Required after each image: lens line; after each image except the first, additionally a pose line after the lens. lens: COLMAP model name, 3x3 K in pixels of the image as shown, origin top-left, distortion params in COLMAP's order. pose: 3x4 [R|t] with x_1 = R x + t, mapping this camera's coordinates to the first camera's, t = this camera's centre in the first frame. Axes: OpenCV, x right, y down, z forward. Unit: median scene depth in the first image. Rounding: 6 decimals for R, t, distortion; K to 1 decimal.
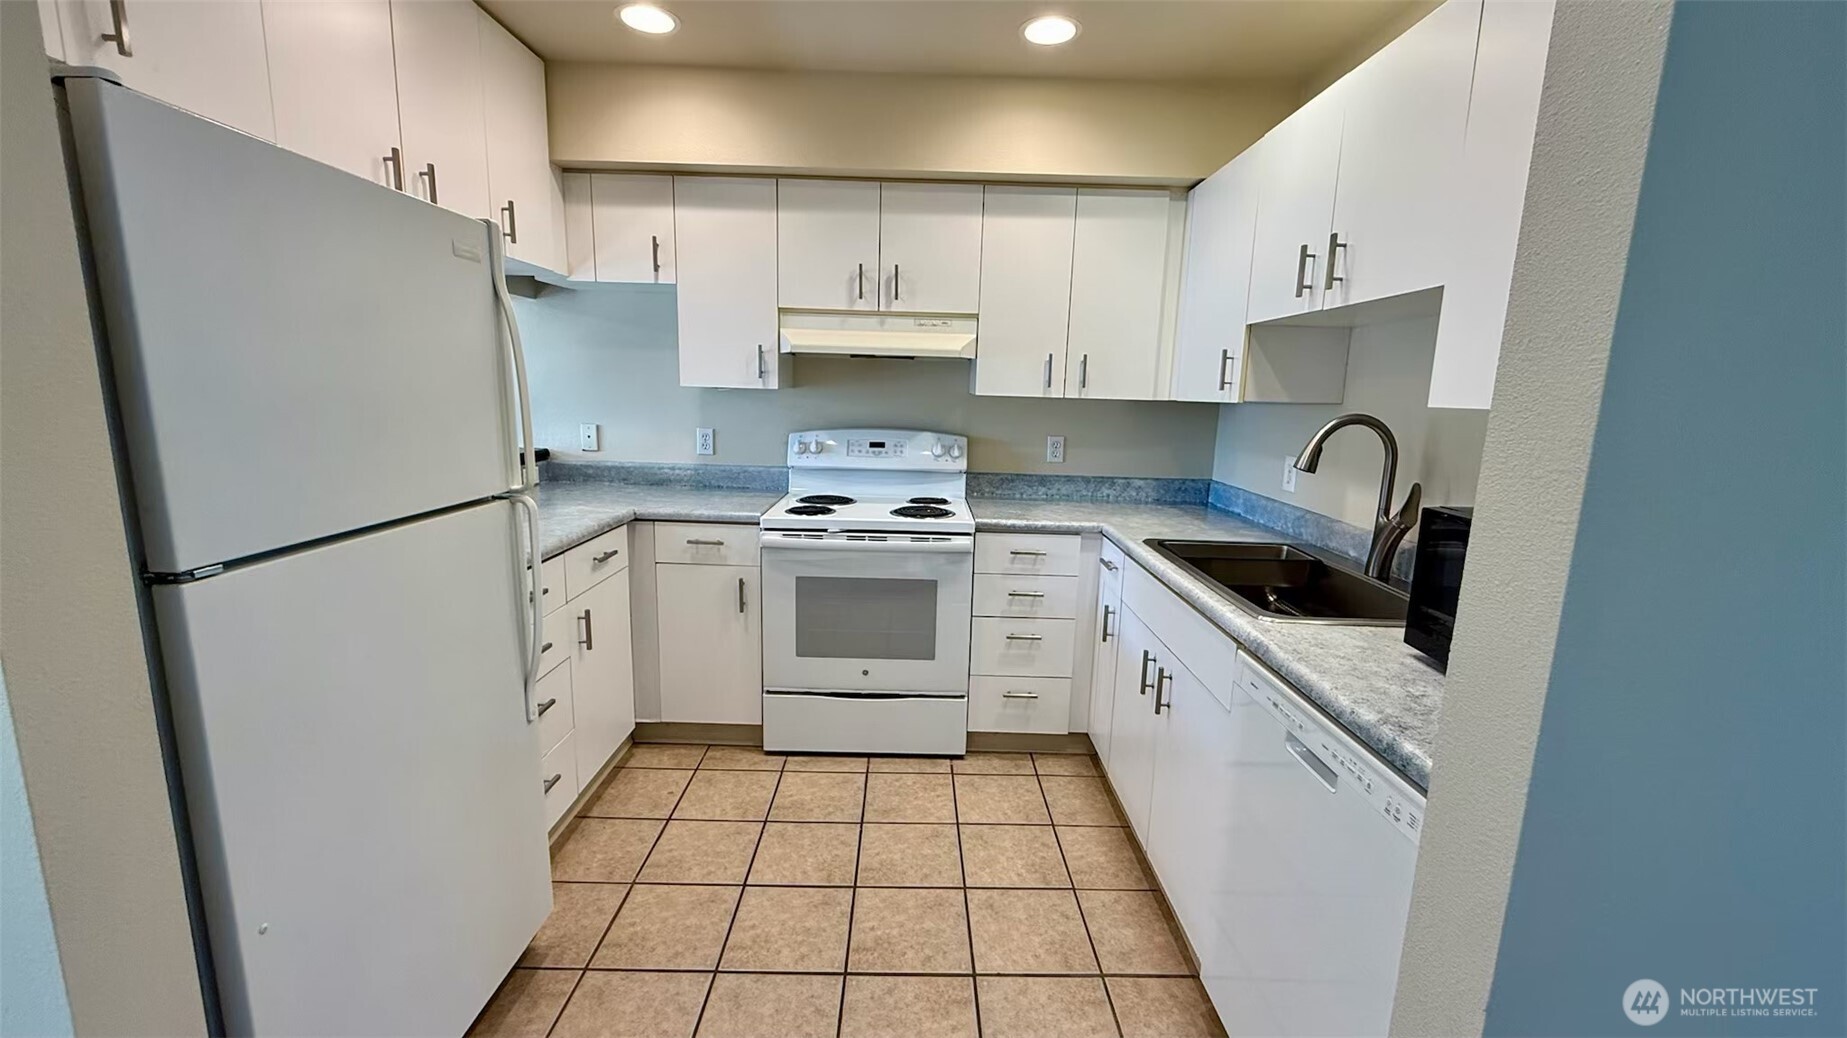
lens RADIAL K [[727.6, 0, 919.2], [0, 727.6, 516.0], [0, 0, 1]] dist [-0.006030, 0.000060]
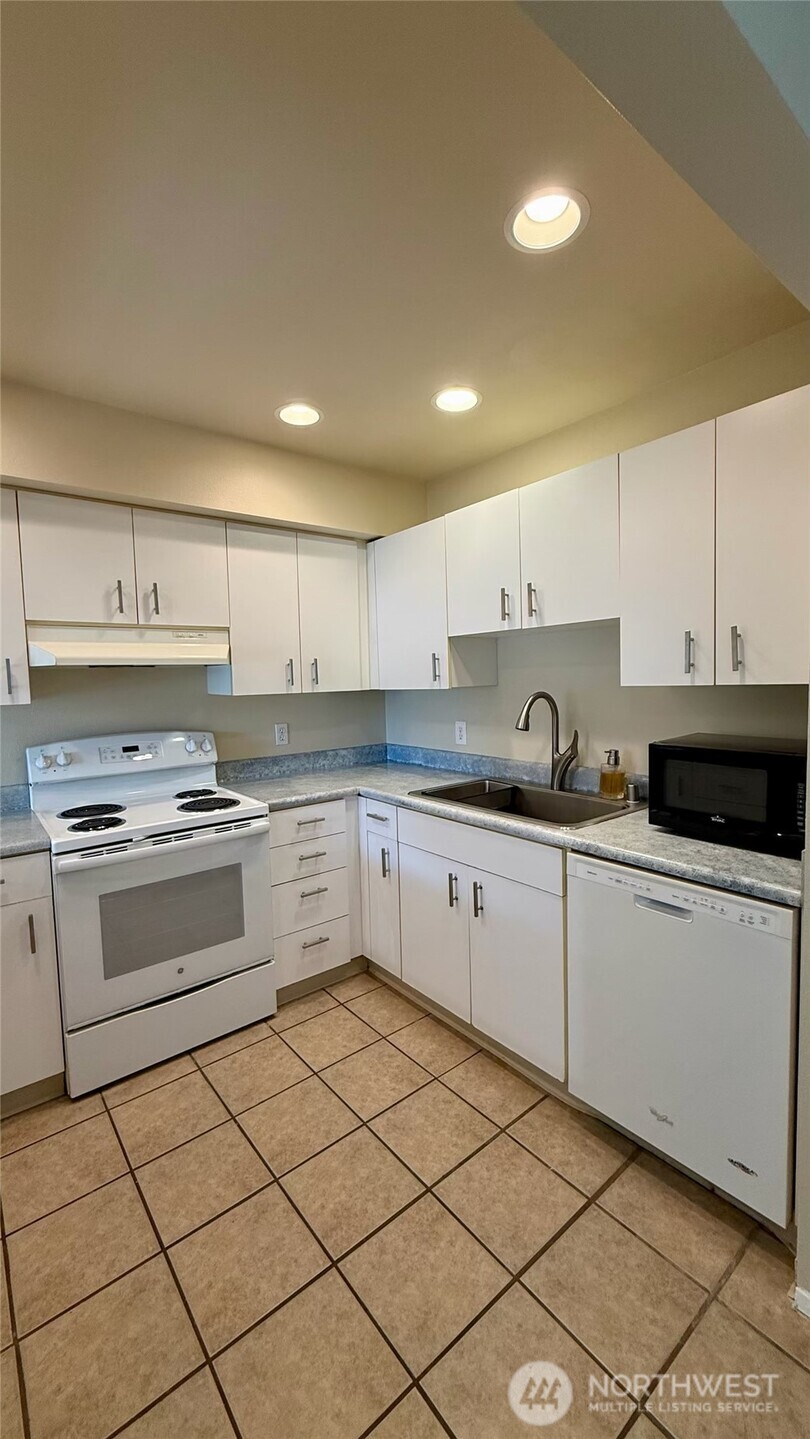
lens RADIAL K [[566.9, 0, 406.2], [0, 566.9, 717.1], [0, 0, 1]] dist [-0.006030, 0.000060]
pose [[0.781598, -0.092440, 0.616895, -0.290687], [0.156070, 0.986484, -0.049916, -0.048247], [-0.603943, 0.135293, 0.785461, 0.139457]]
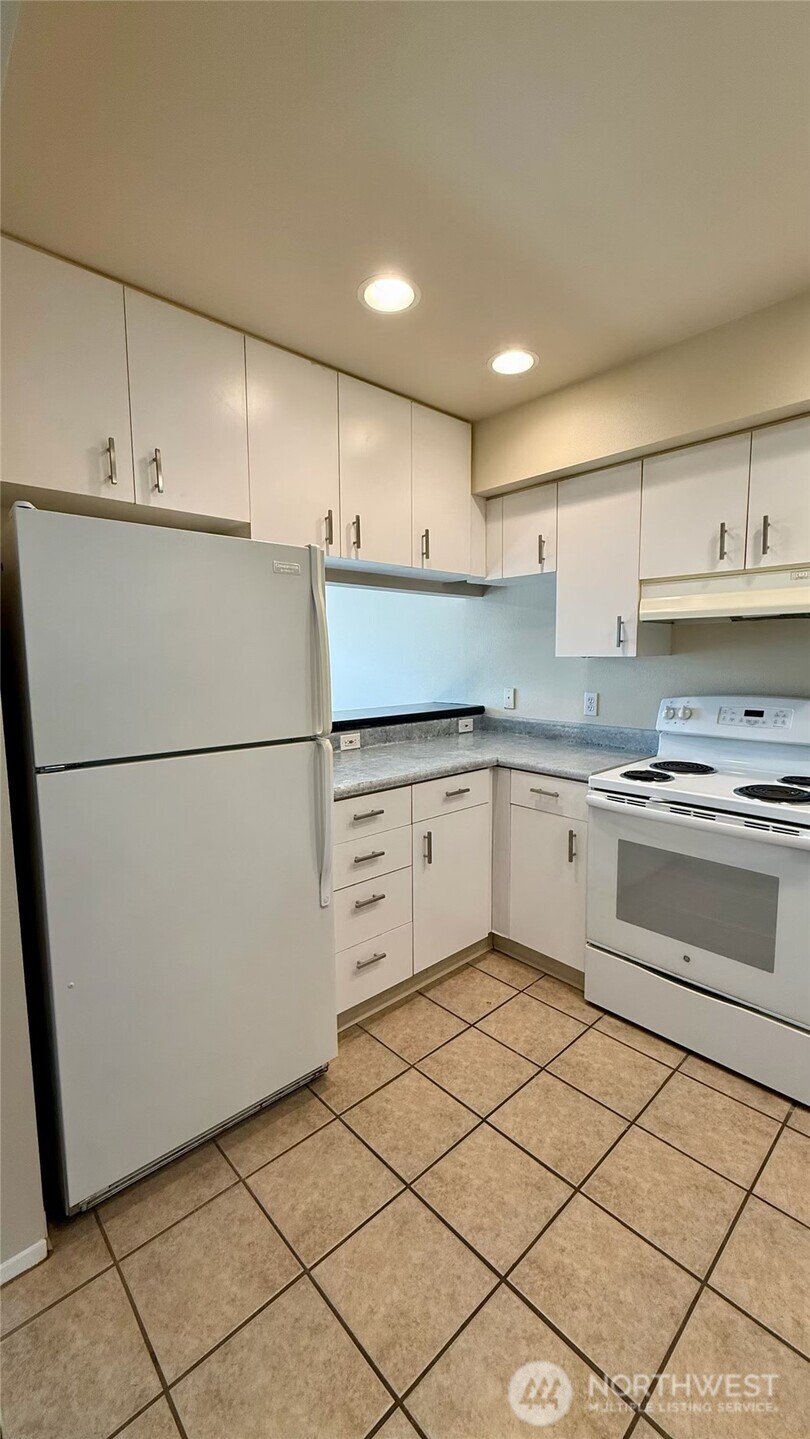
lens RADIAL K [[566.9, 0, 407.0], [0, 566.9, 717.3], [0, 0, 1]] dist [-0.006030, 0.000060]
pose [[0.674439, 0.047223, -0.736819, 0.205365], [-0.101752, 0.994375, -0.029408, -0.032542], [0.731285, 0.094807, 0.675451, 0.234709]]
